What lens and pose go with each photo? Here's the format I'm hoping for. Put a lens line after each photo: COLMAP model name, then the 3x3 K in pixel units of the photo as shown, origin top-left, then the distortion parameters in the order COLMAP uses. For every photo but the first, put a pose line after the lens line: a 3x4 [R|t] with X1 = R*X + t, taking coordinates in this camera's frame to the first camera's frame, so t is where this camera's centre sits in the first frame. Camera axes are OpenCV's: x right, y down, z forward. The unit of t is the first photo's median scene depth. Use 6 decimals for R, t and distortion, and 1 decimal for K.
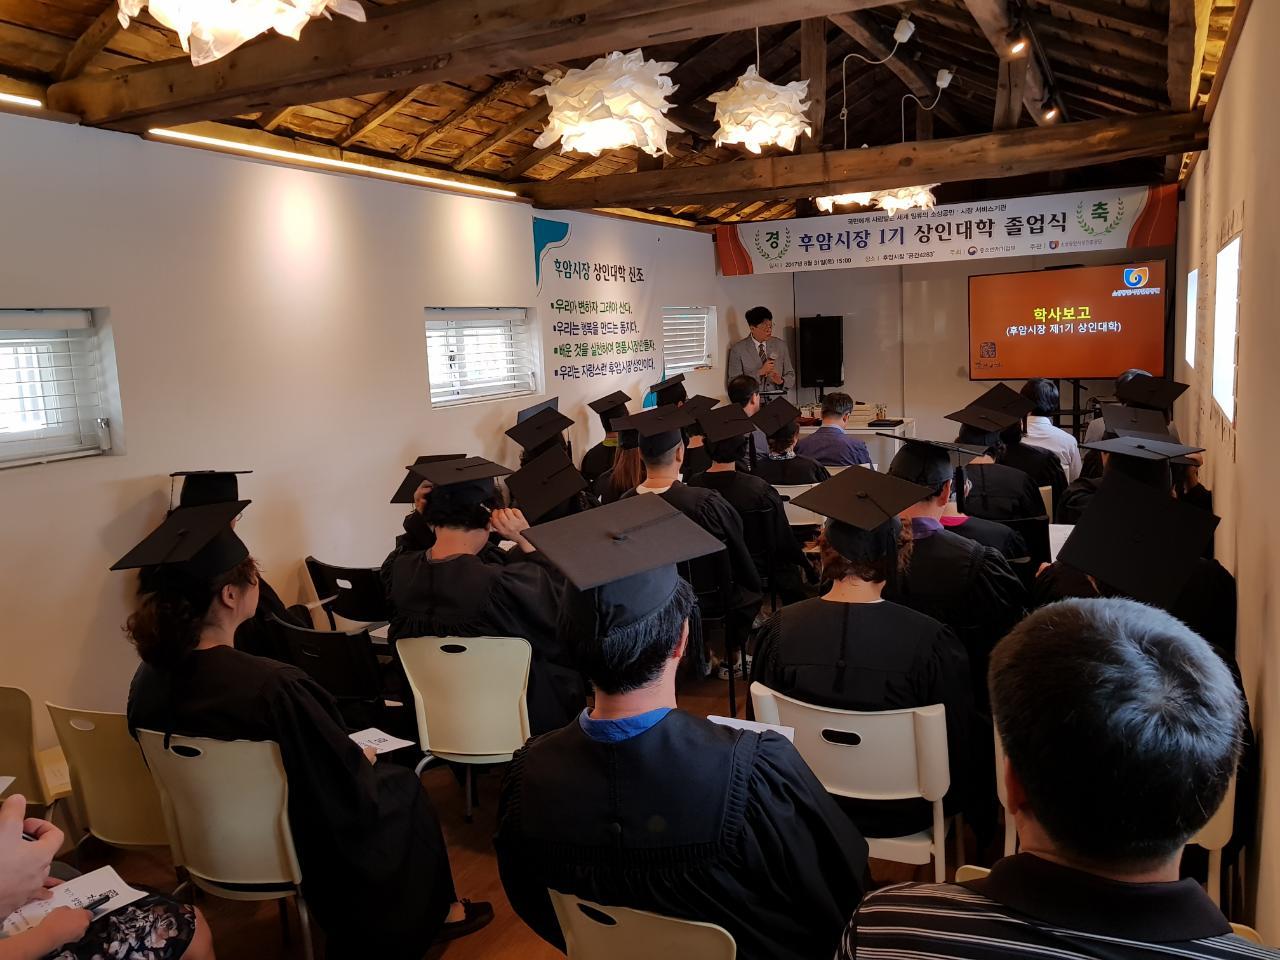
lens RADIAL K [[1016.6, 0, 641.4], [0, 1016.6, 459.8], [0, 0, 1]] dist [0.008086, -0.014151]
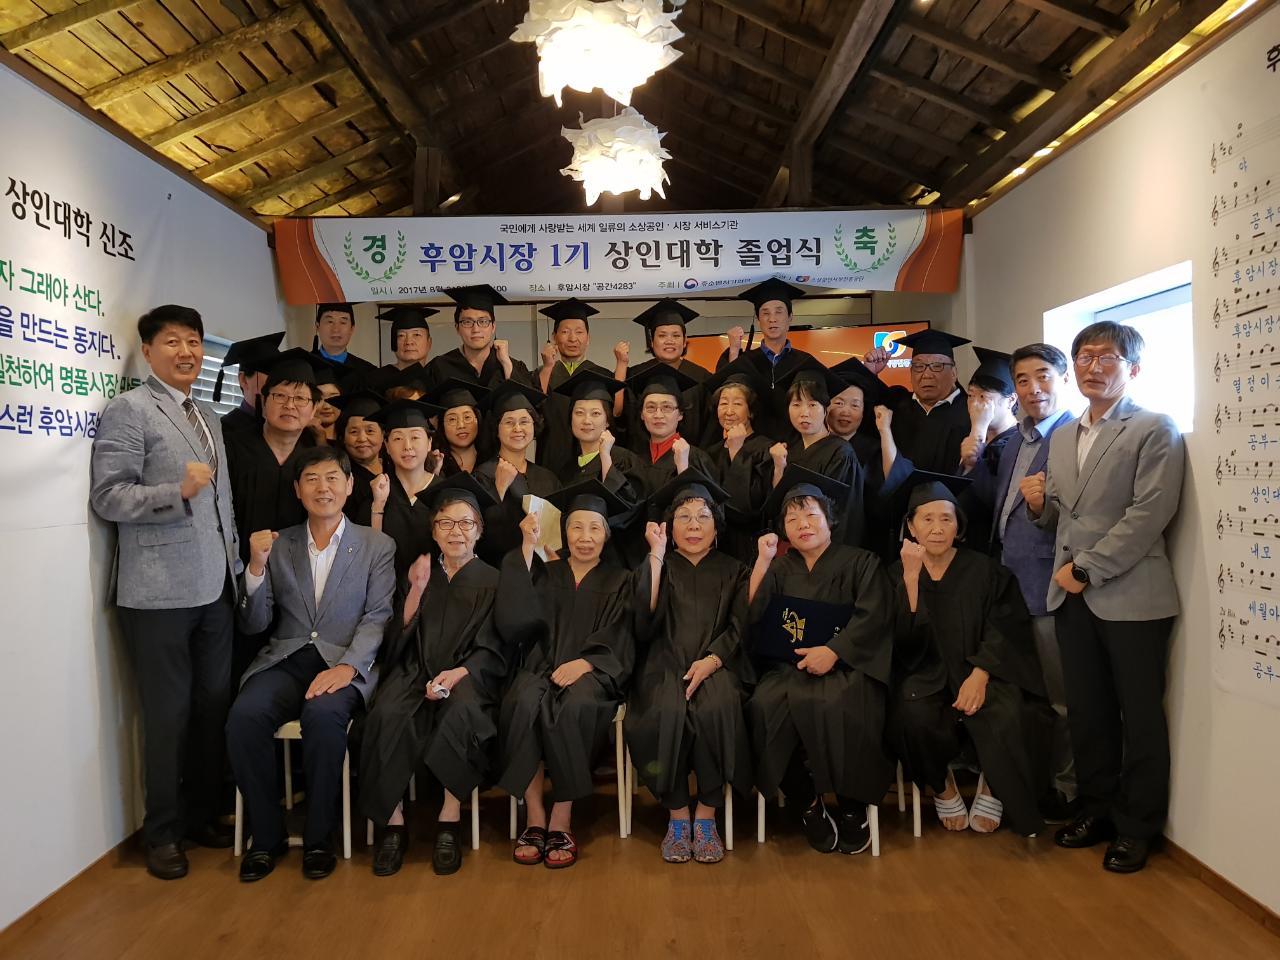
lens RADIAL K [[1016.6, 0, 641.4], [0, 1016.6, 459.8], [0, 0, 1]] dist [0.008086, -0.014151]
pose [[0.896161, 0.032605, 0.442528, 0.007164], [0.033199, 0.989575, -0.140142, -0.001134], [-0.442484, 0.140282, 0.885736, 0.447654]]
